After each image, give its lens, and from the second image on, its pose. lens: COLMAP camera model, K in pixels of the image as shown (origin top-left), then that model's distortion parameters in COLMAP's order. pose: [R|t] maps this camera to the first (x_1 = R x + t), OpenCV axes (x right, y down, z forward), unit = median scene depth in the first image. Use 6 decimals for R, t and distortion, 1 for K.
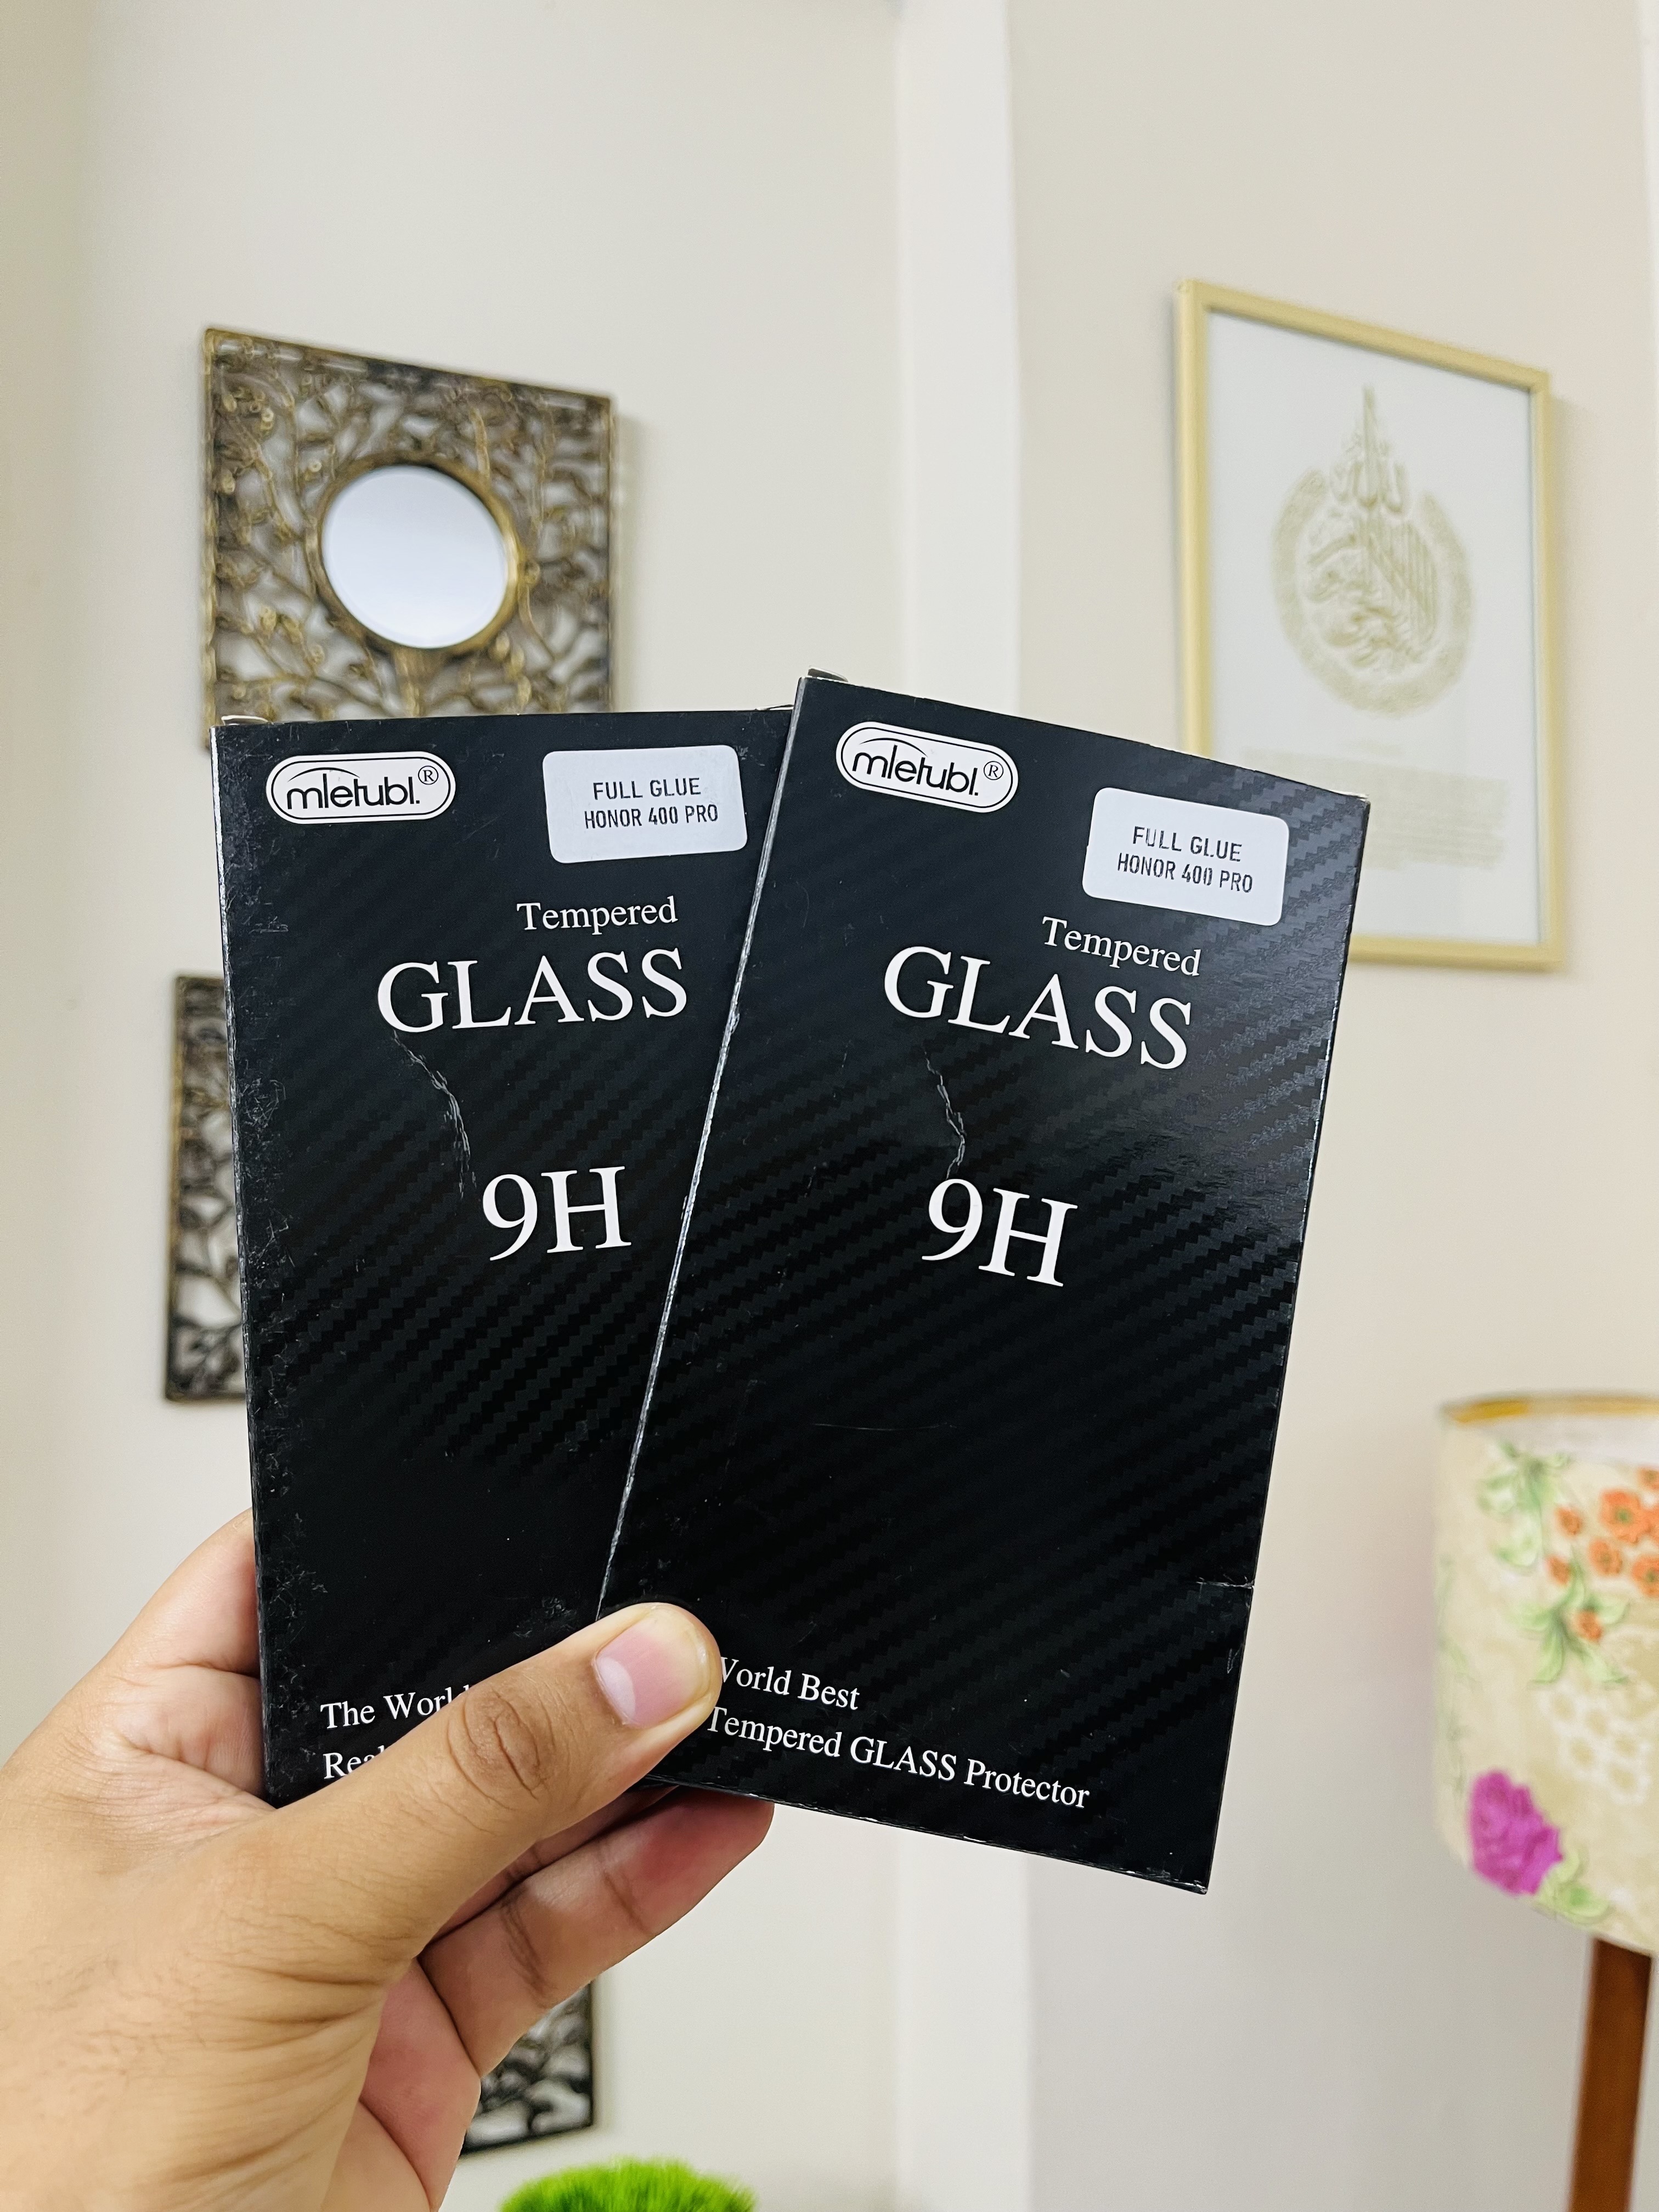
lens RADIAL K [[1698.9, 0, 829.5], [0, 1698.9, 1106.0], [0, 0, 1]] dist [0.000516, -0.012403]
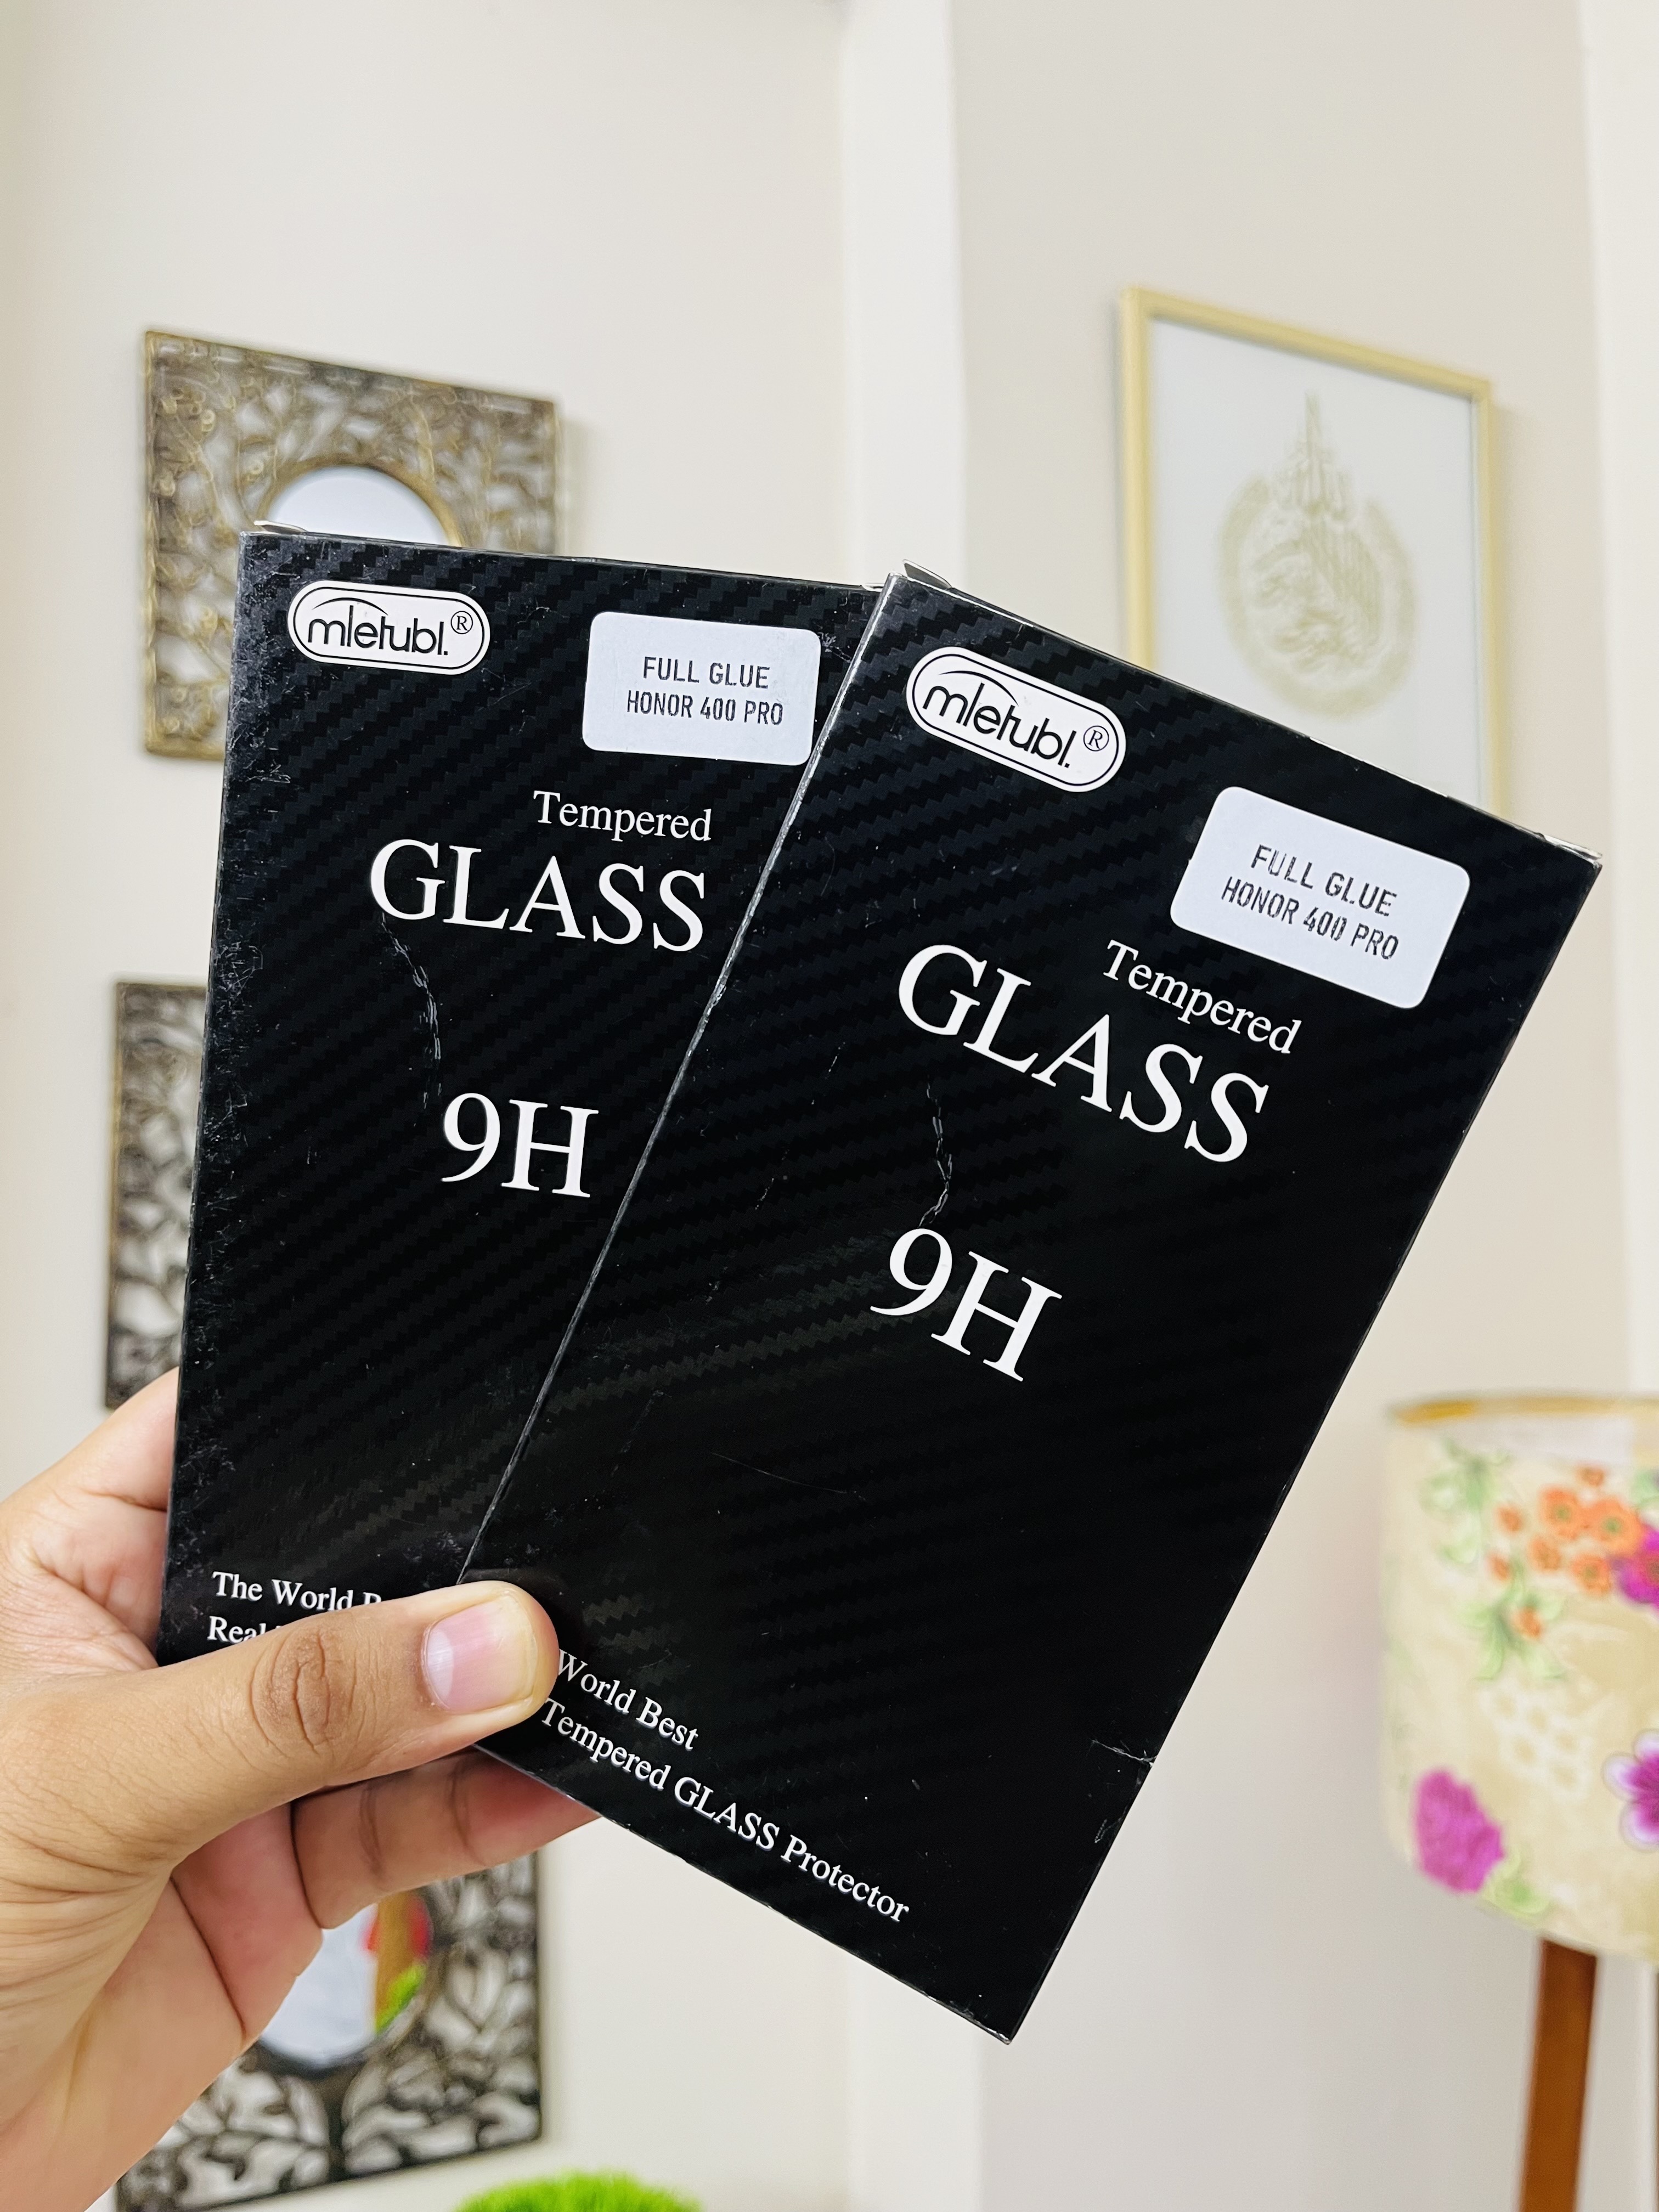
lens RADIAL K [[1693.7, 0, 836.1], [0, 1693.7, 1105.9], [0, 0, 1]] dist [-0.001277, -0.007563]
pose [[0.999811, -0.004174, 0.018983, 0.016143], [0.004284, 0.999974, -0.005716, 0.003774], [-0.018959, 0.005796, 0.999803, 0.005051]]
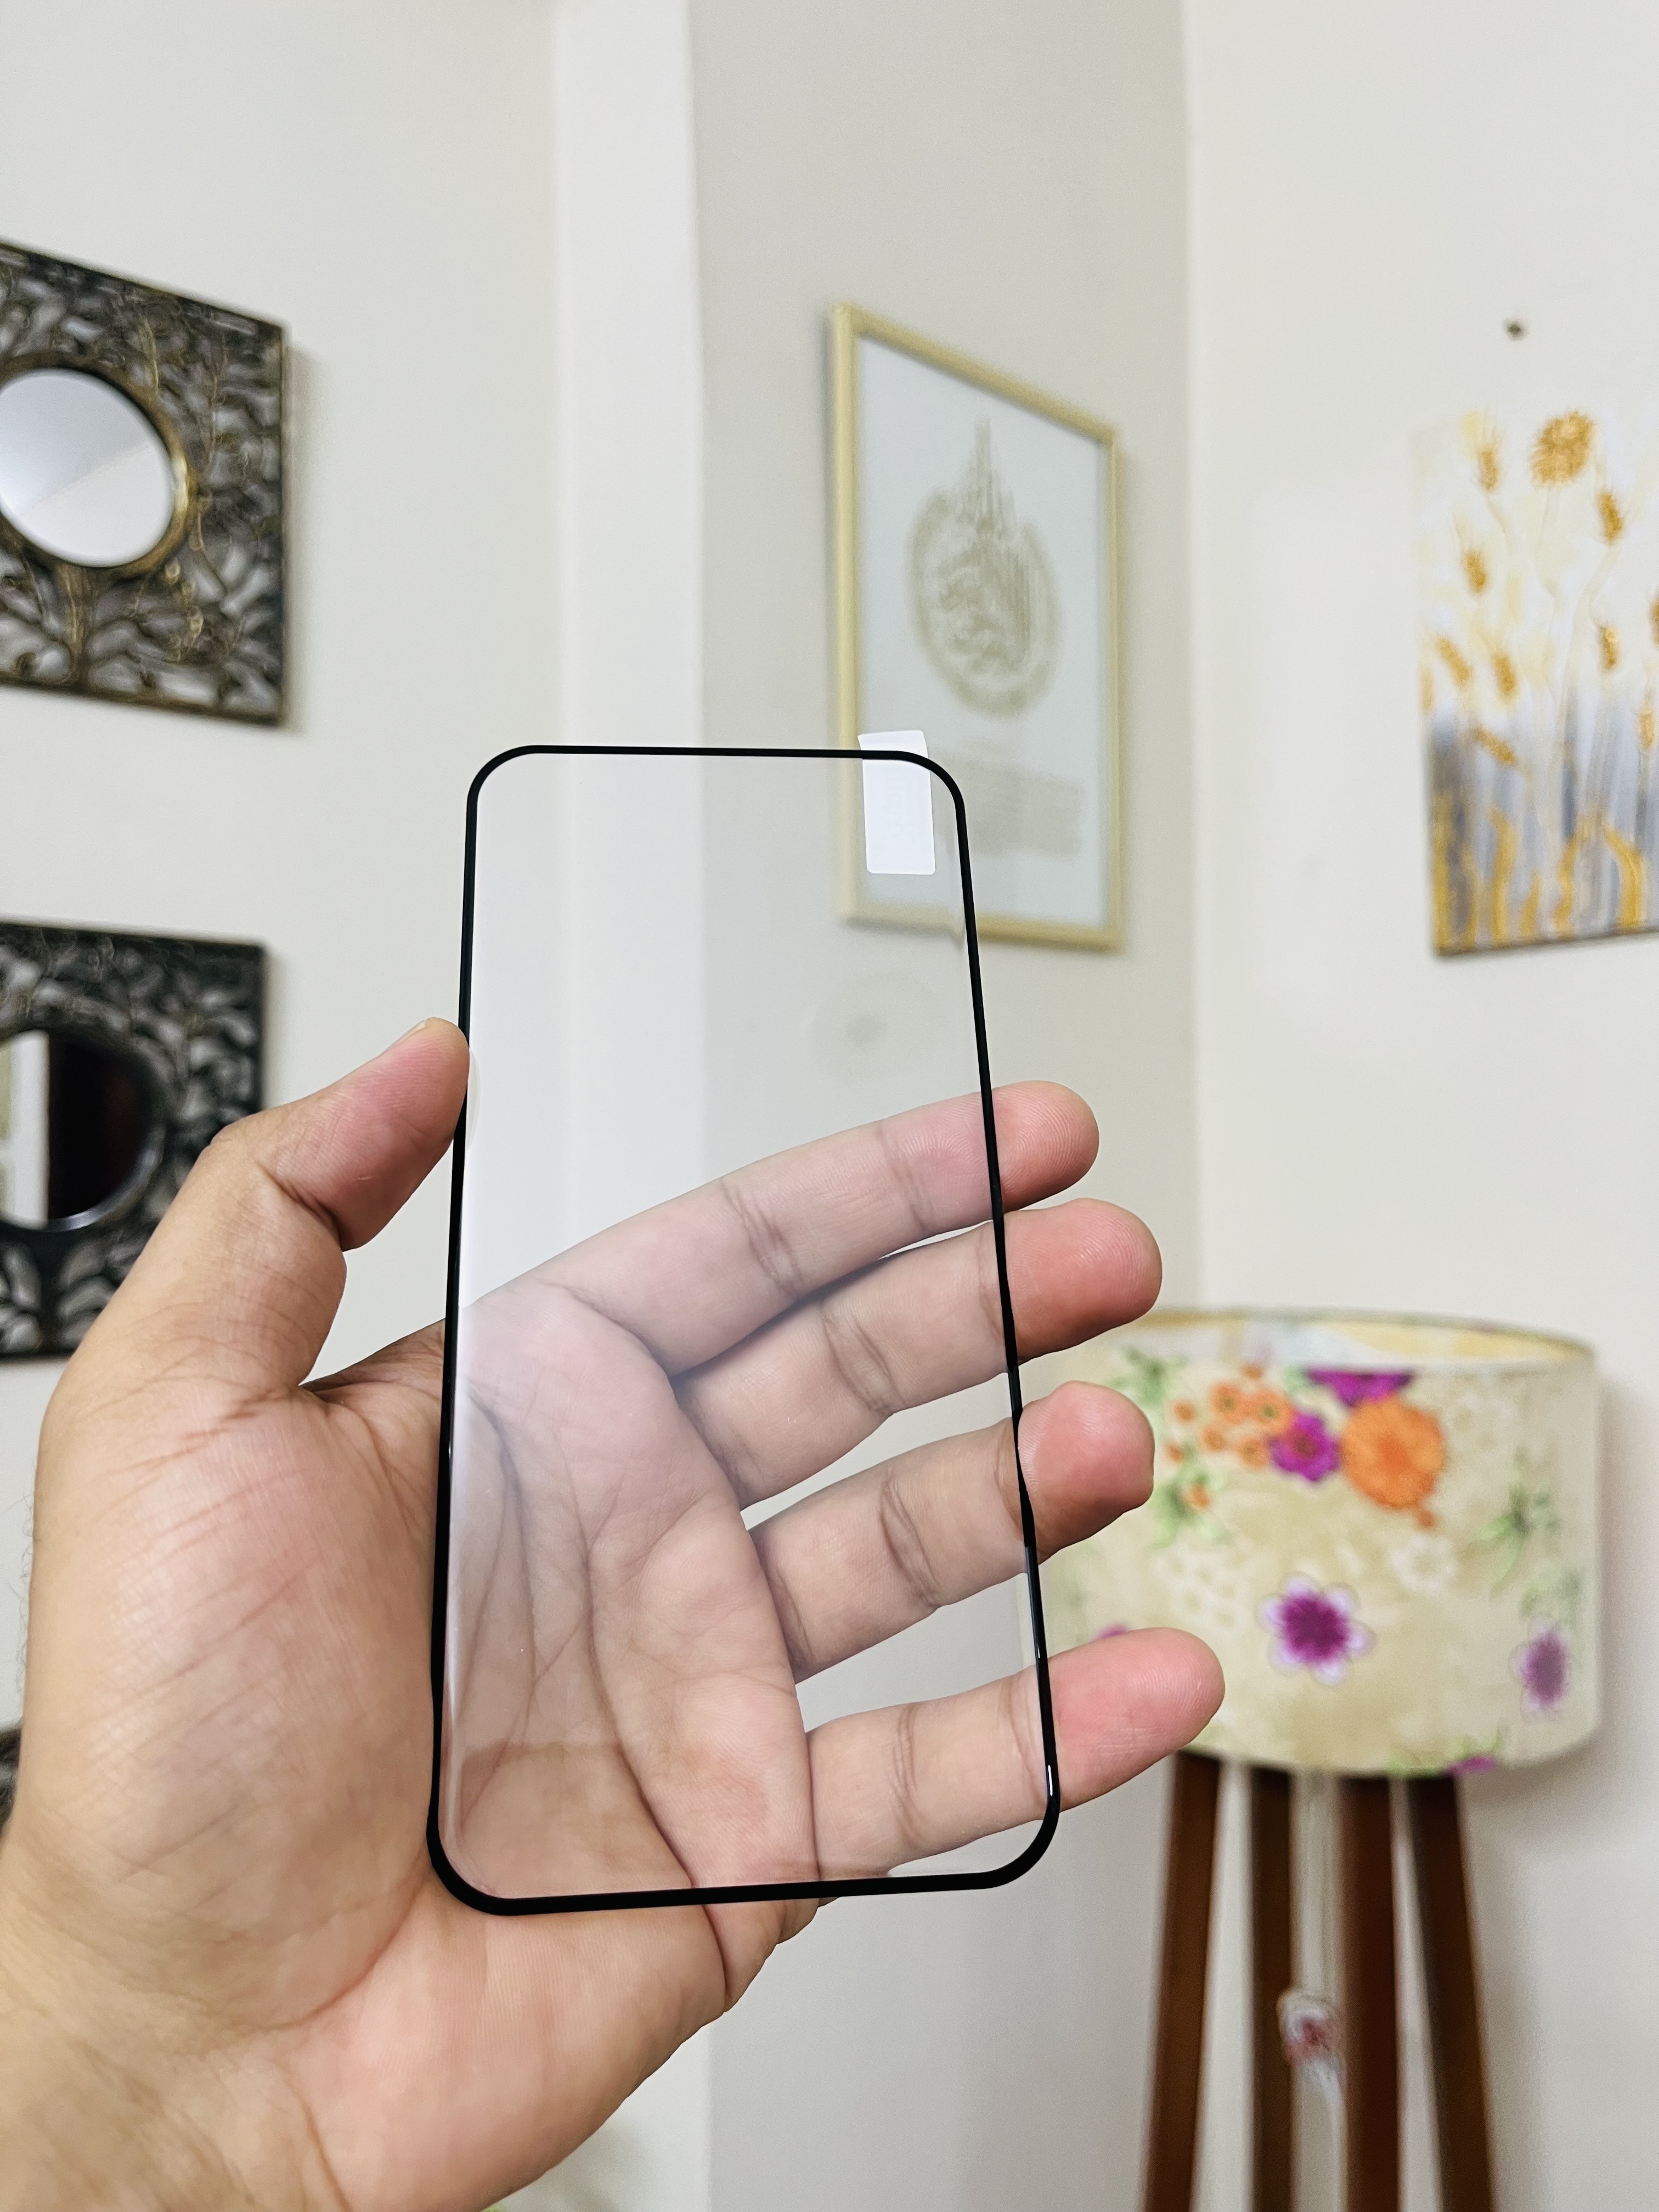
lens RADIAL K [[1692.3, 0, 836.7], [0, 1692.3, 1104.3], [0, 0, 1]] dist [-0.001812, 0.002242]
pose [[0.942330, 0.004268, 0.334659, -0.161445], [-0.012791, 0.999647, 0.023268, 0.002056], [-0.334442, -0.026207, 0.942052, -0.033391]]
